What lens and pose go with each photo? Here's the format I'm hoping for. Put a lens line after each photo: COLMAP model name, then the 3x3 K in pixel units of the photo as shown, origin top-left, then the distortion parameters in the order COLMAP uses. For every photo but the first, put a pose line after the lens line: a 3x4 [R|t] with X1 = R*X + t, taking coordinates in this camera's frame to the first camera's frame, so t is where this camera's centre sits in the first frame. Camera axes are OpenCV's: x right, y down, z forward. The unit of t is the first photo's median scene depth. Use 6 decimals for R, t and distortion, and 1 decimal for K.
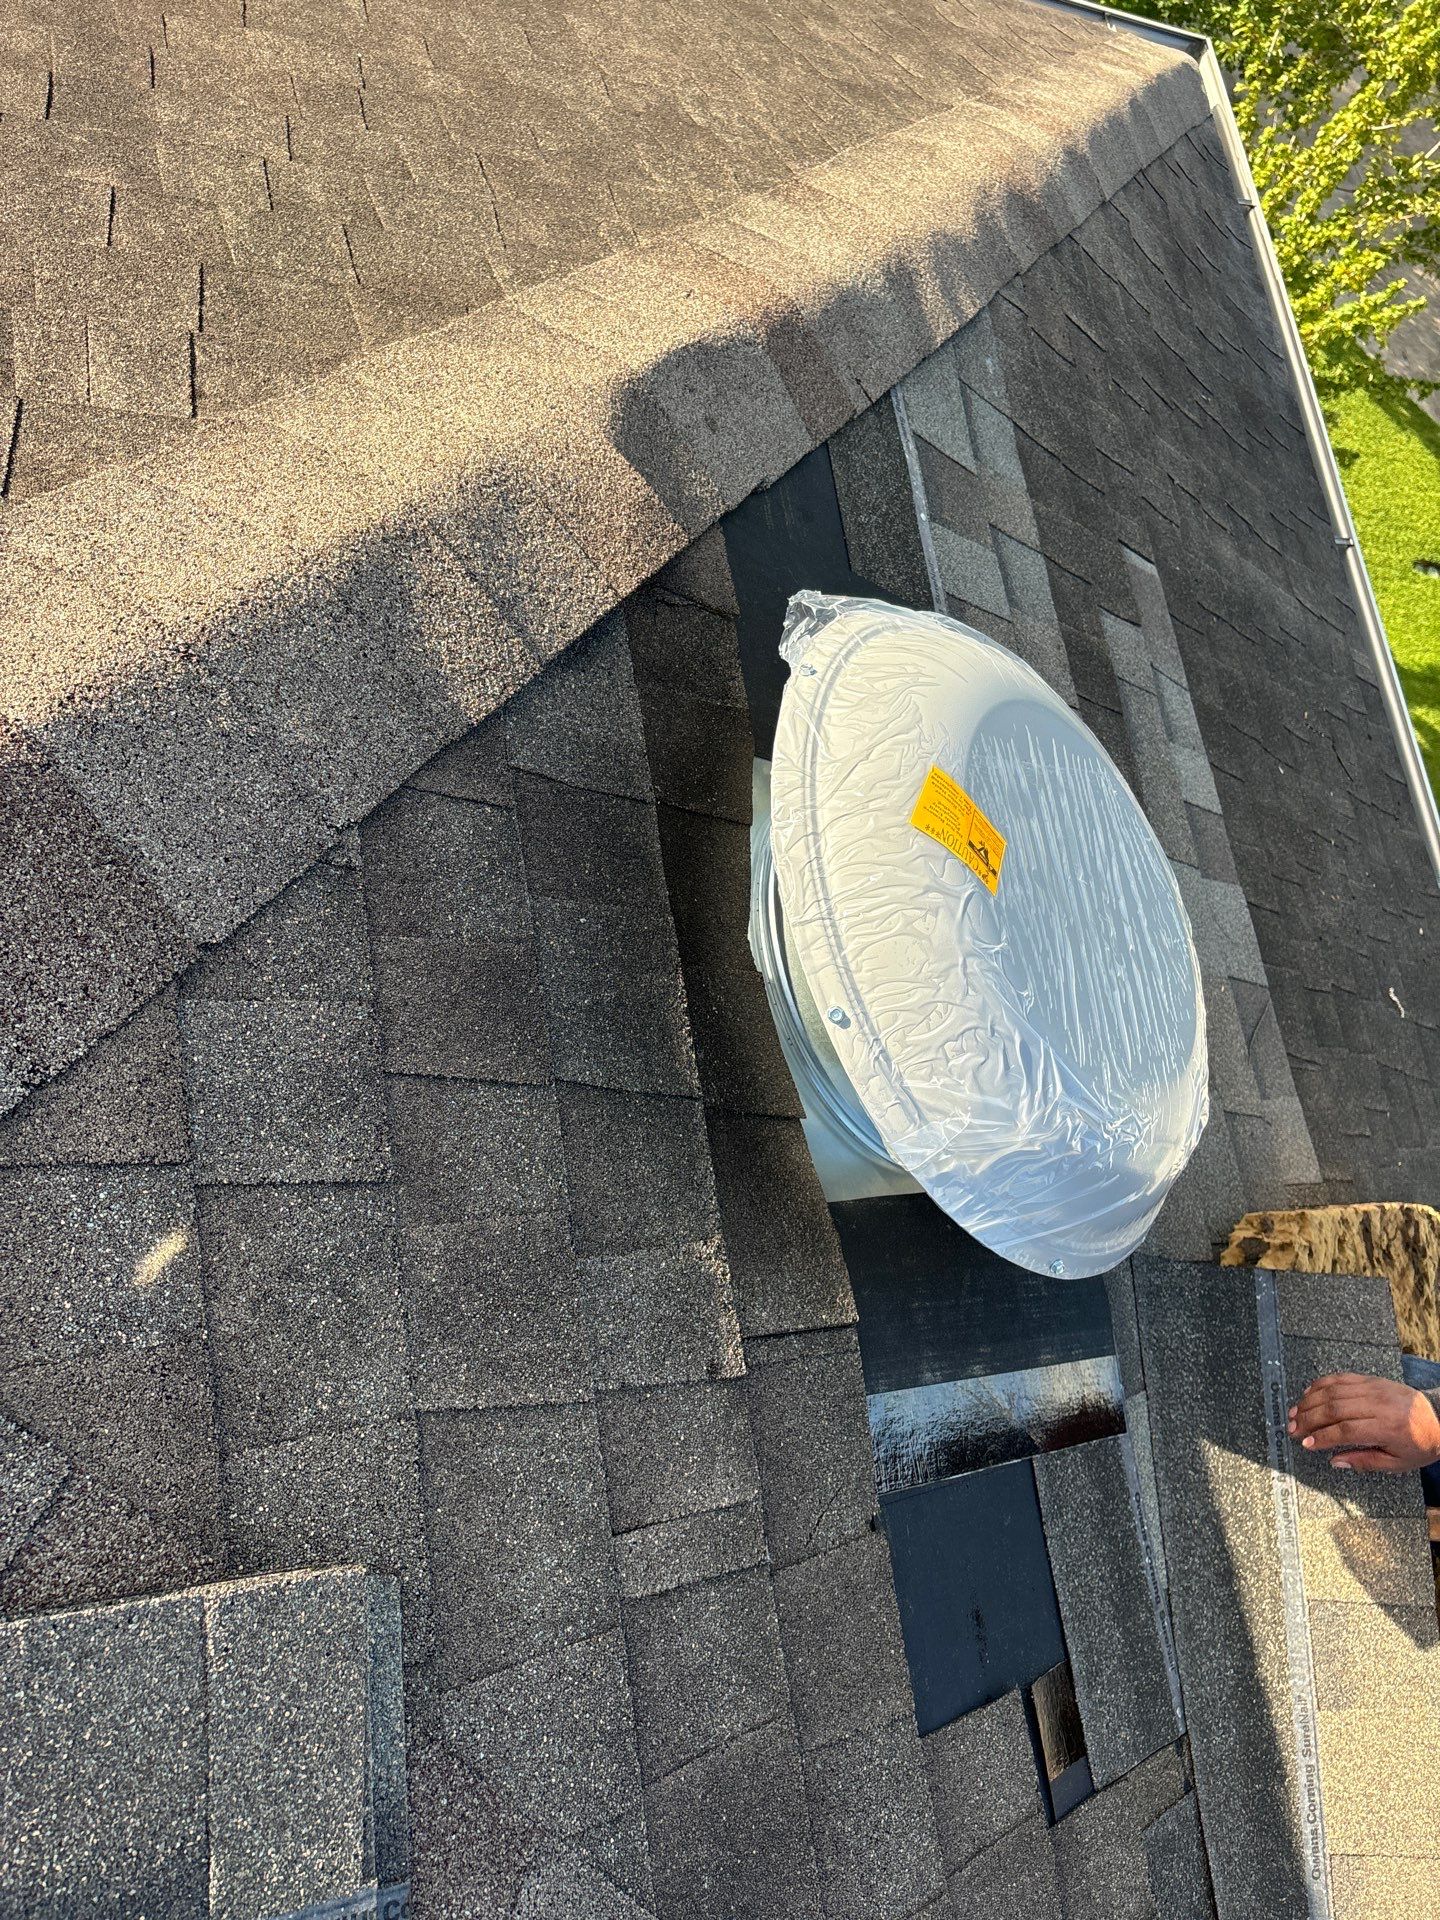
lens RADIAL K [[1462.8, 0, 717.8], [0, 1462.8, 972.0], [0, 0, 1]] dist [0.032963, -0.039630]
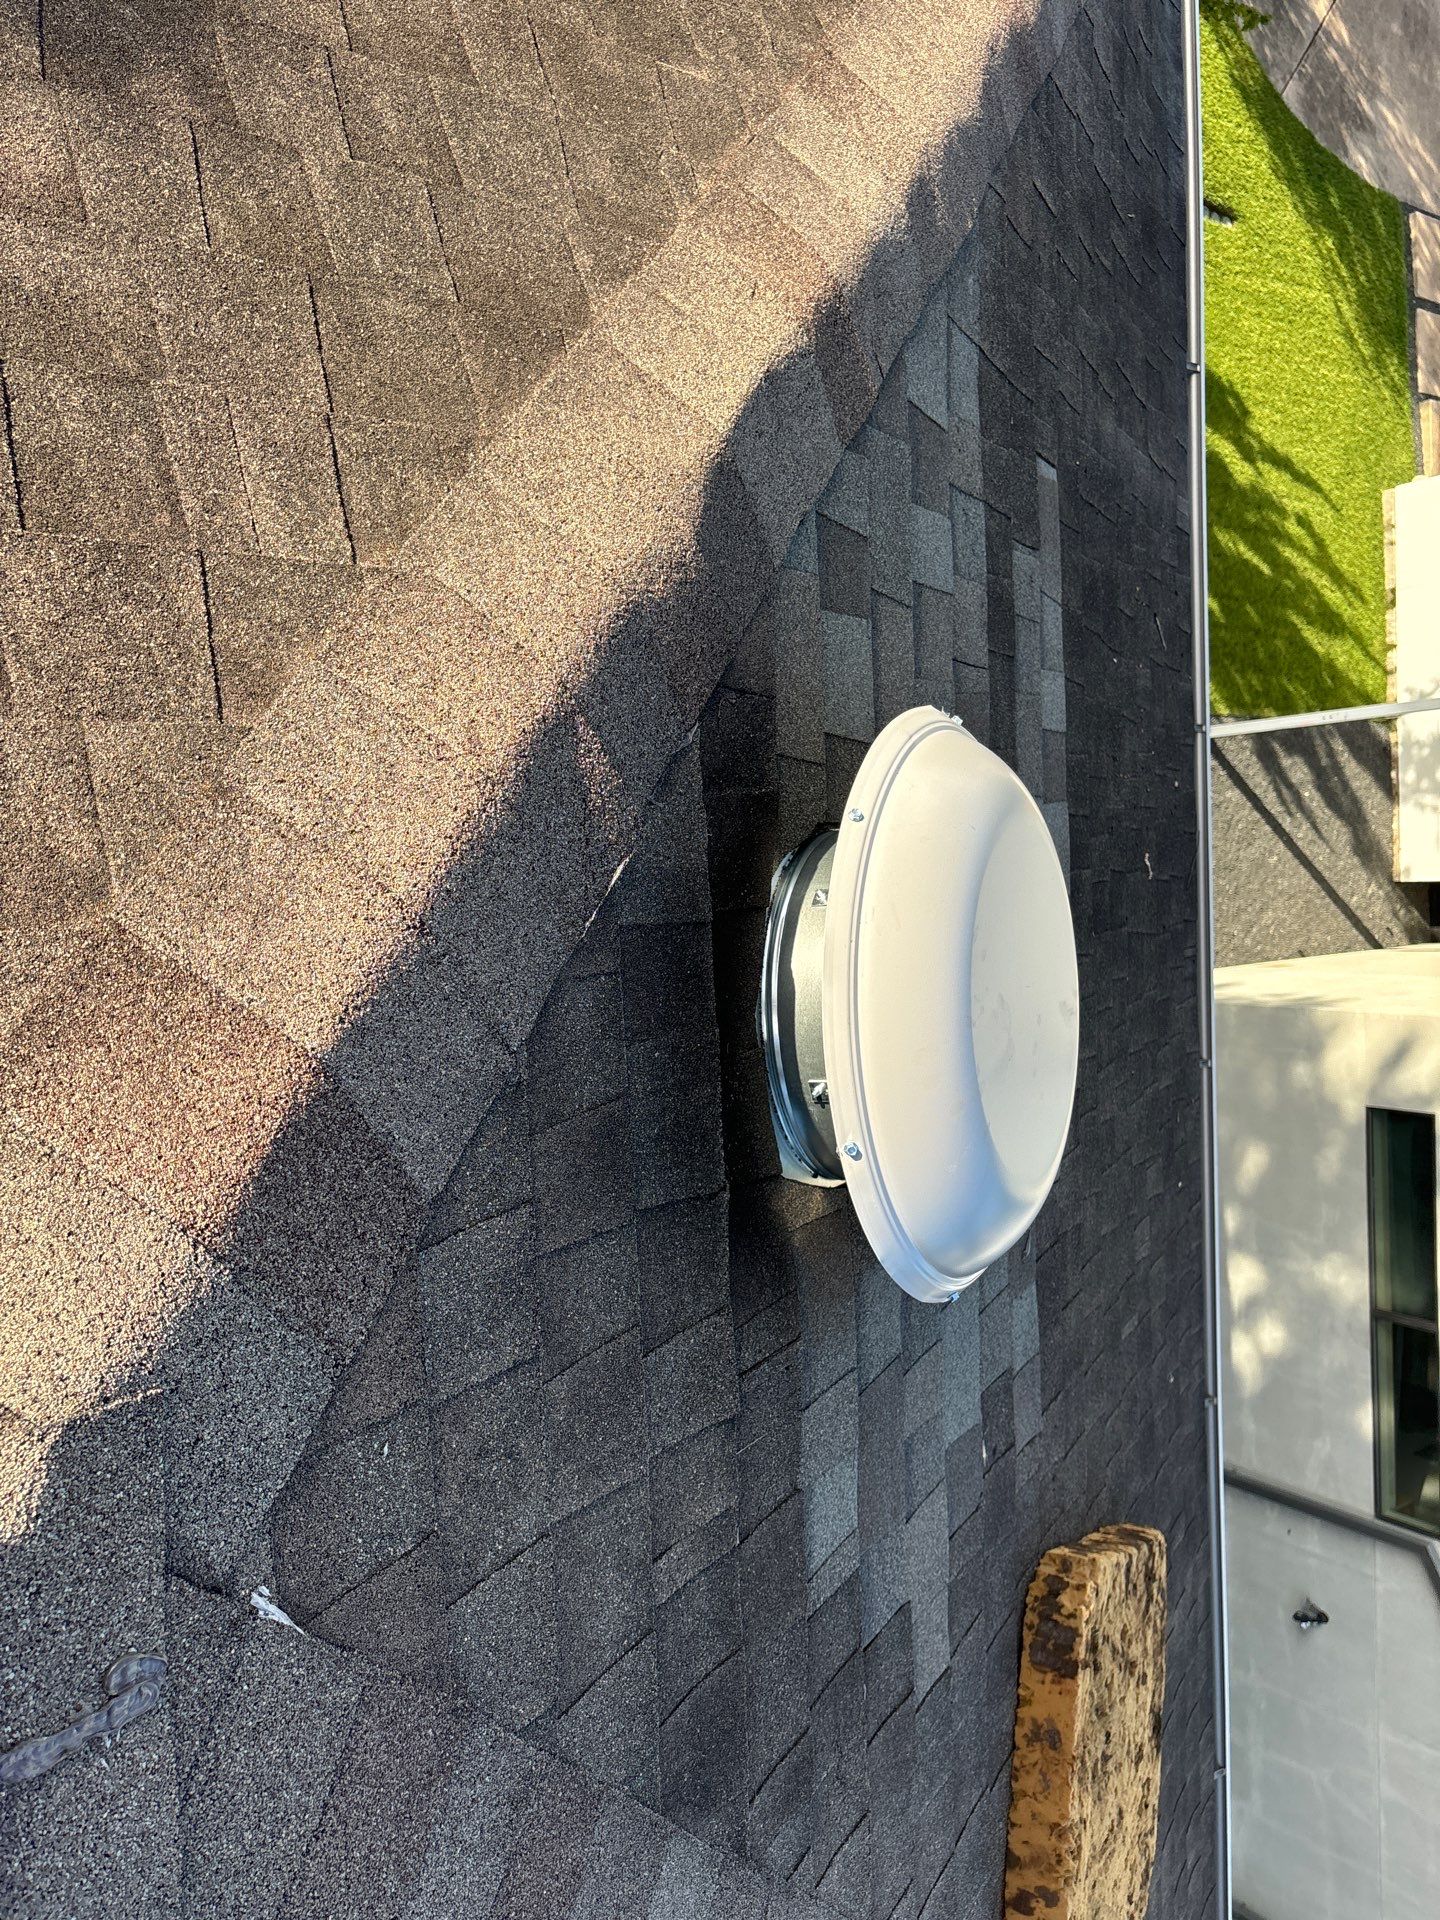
lens RADIAL K [[1462.8, 0, 717.8], [0, 1462.8, 966.4], [0, 0, 1]] dist [0.032963, -0.039630]
pose [[0.965946, 0.095434, 0.240501, -0.340652], [-0.163706, 0.945216, 0.282432, -0.448993], [-0.200371, -0.312186, 0.928650, -0.060253]]
